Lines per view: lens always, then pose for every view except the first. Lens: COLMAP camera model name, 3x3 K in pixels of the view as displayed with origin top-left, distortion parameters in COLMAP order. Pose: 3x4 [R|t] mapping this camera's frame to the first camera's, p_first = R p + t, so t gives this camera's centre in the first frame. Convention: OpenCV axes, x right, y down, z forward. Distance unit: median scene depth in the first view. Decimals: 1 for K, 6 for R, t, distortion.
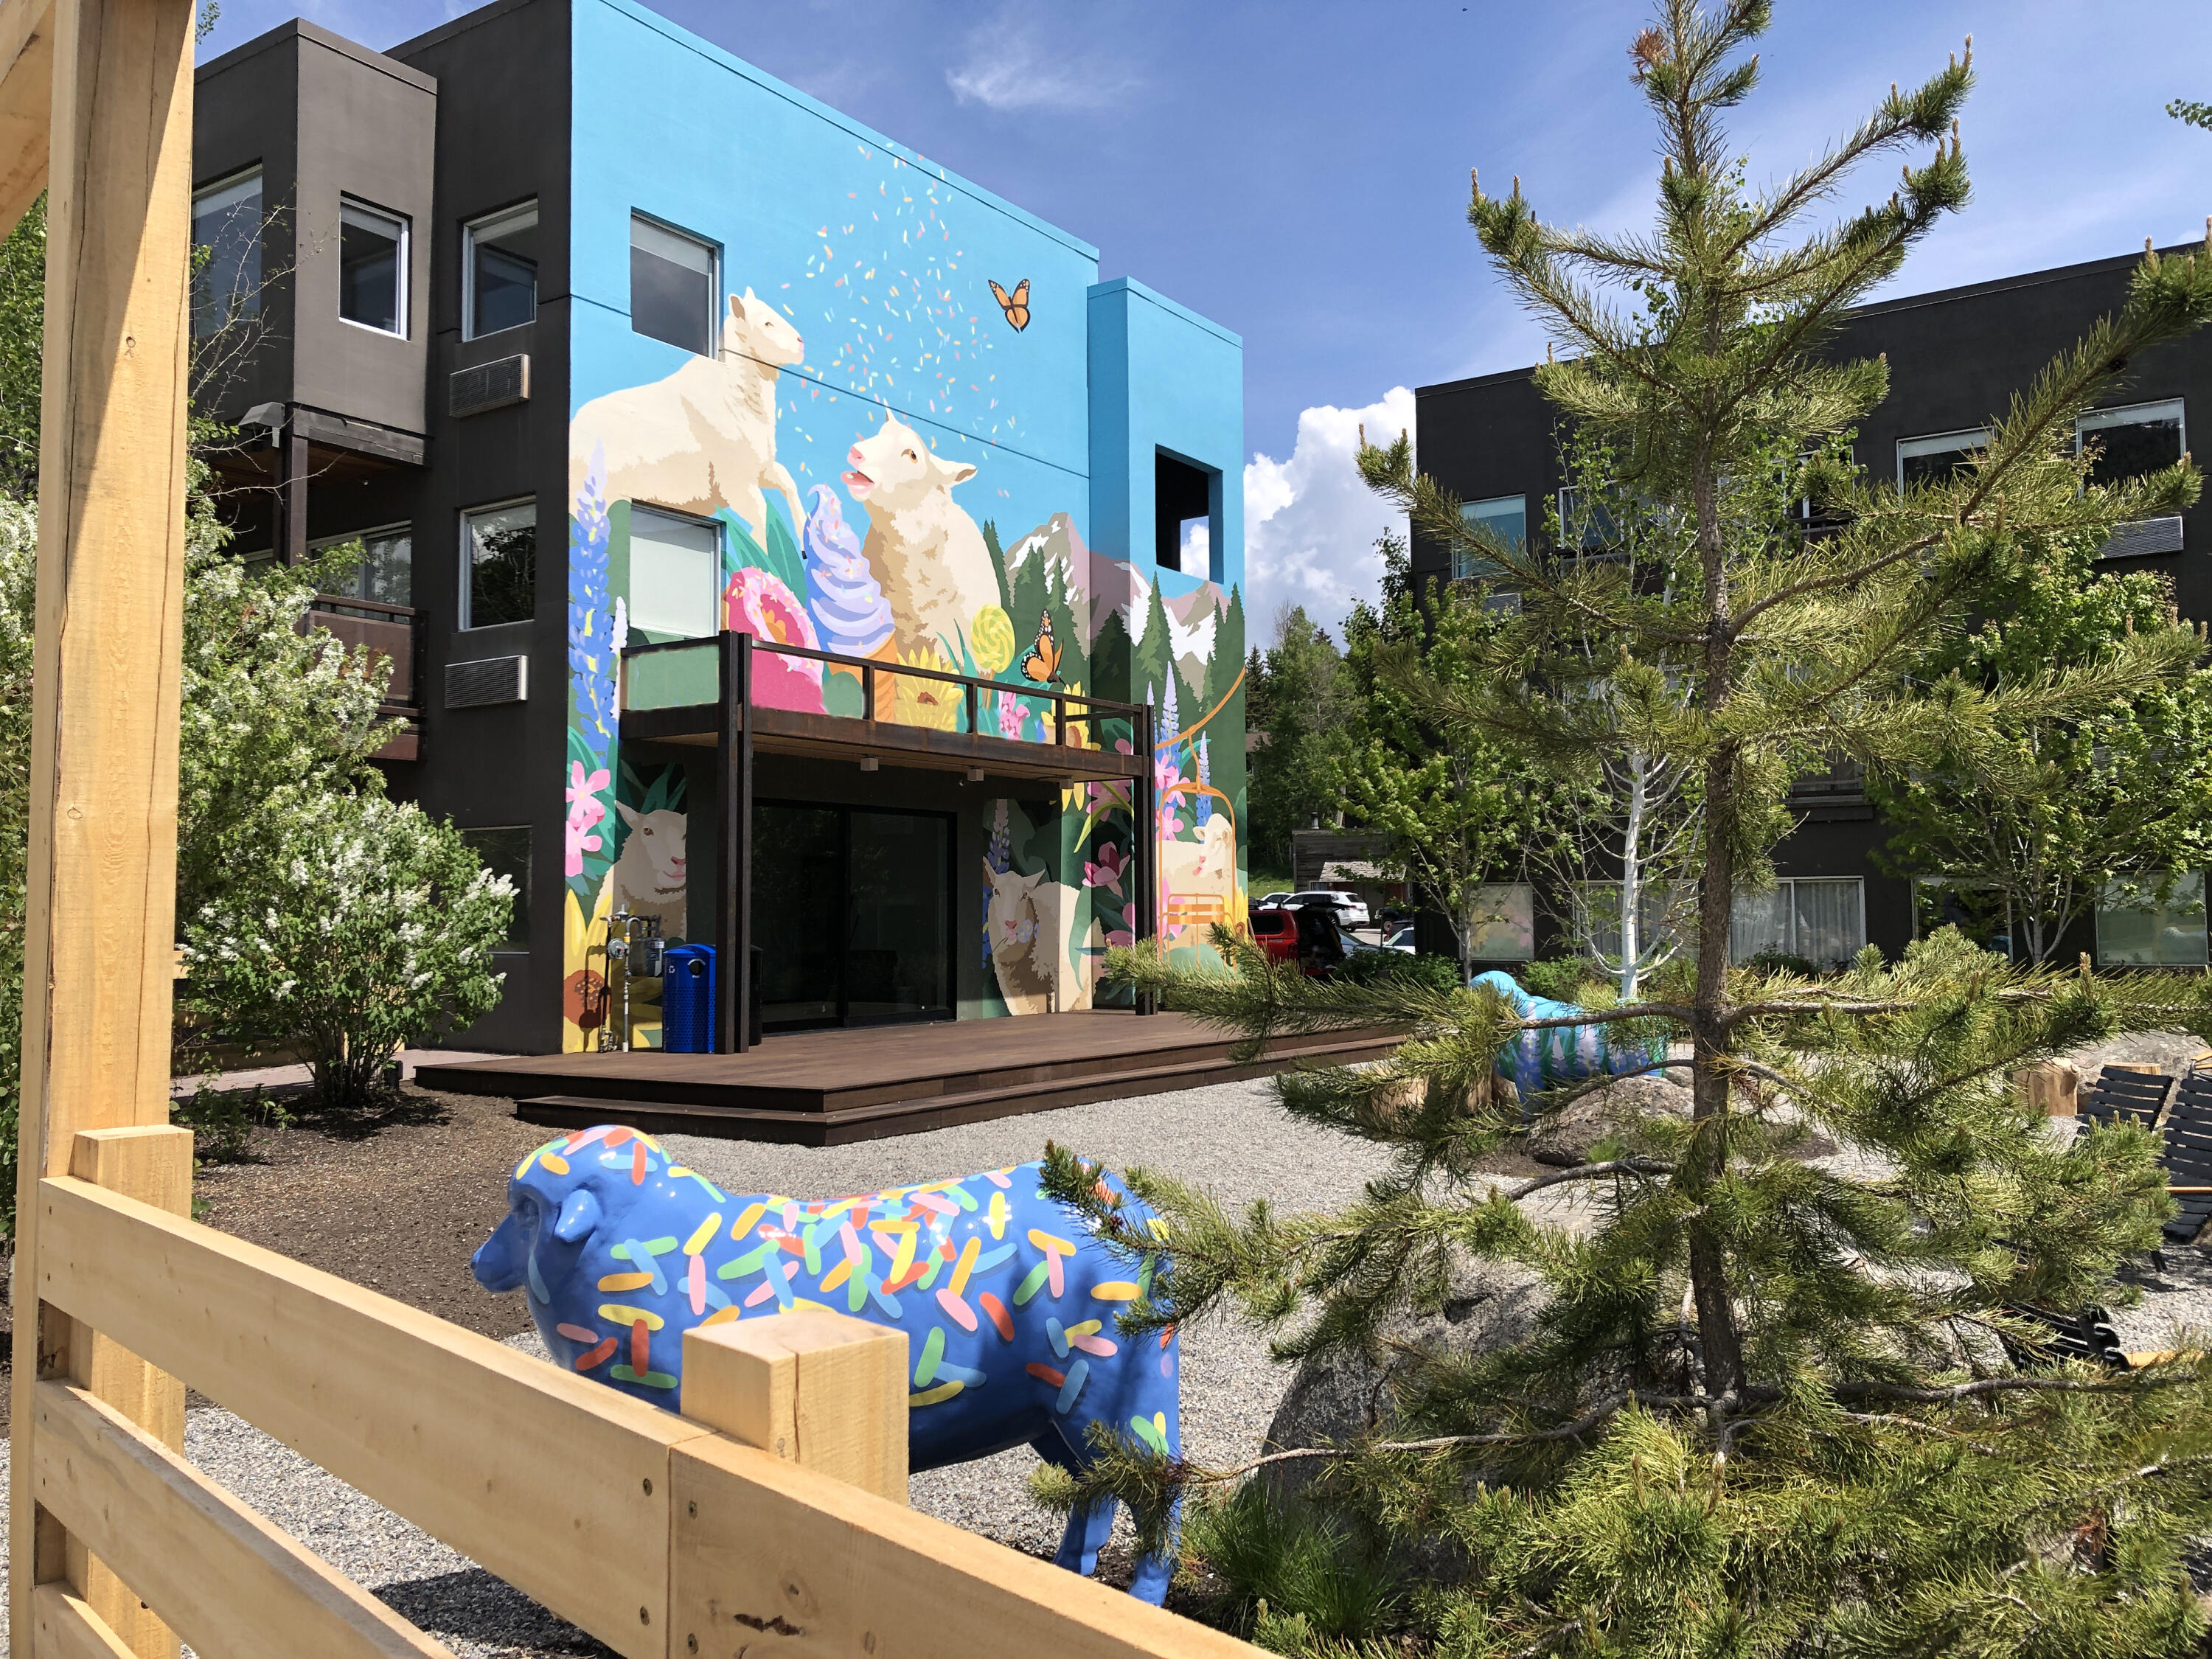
lens RADIAL K [[1834.8, 0, 1106.0], [0, 1834.8, 829.5], [0, 0, 1]] dist [-0.009665, -0.007365]
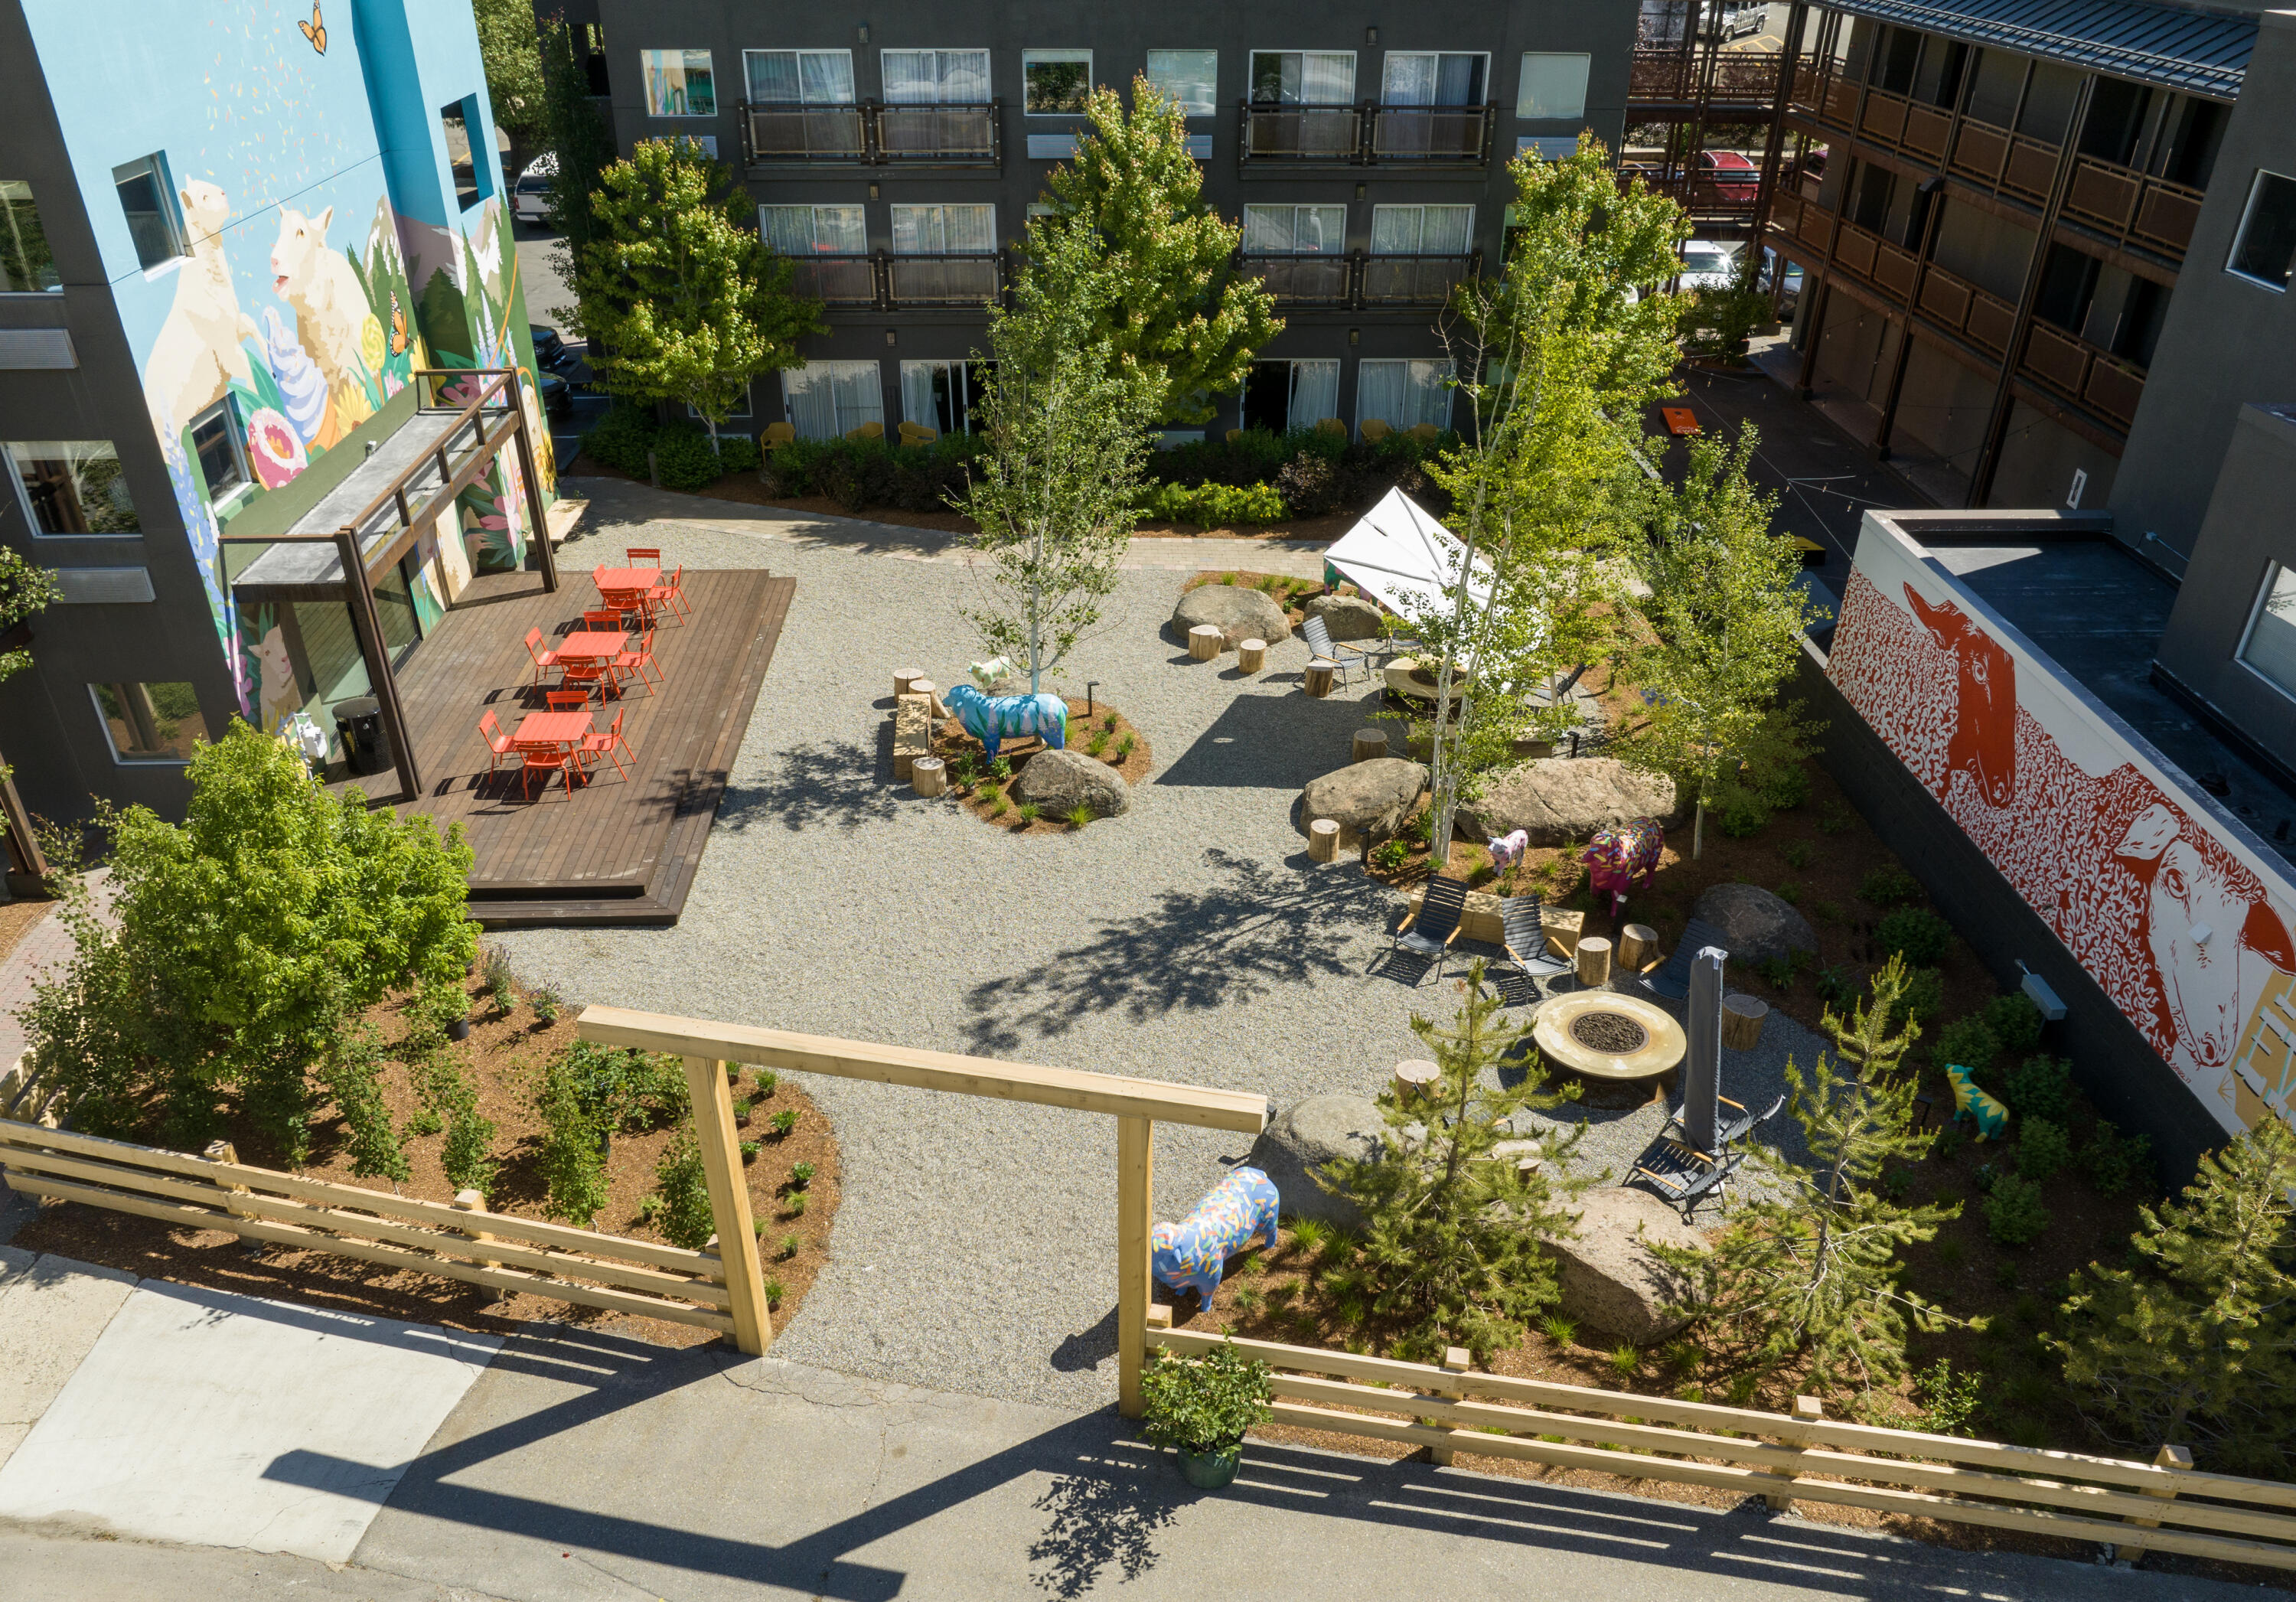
lens RADIAL K [[1616.1, 0, 1145.0], [0, 1616.1, 861.1], [0, 0, 1]] dist [-0.028046, -0.003167]
pose [[0.812036, -0.300486, 0.500306, -0.324692], [-0.050225, 0.818103, 0.572875, -0.528677], [-0.581443, -0.490322, 0.649237, -0.216943]]
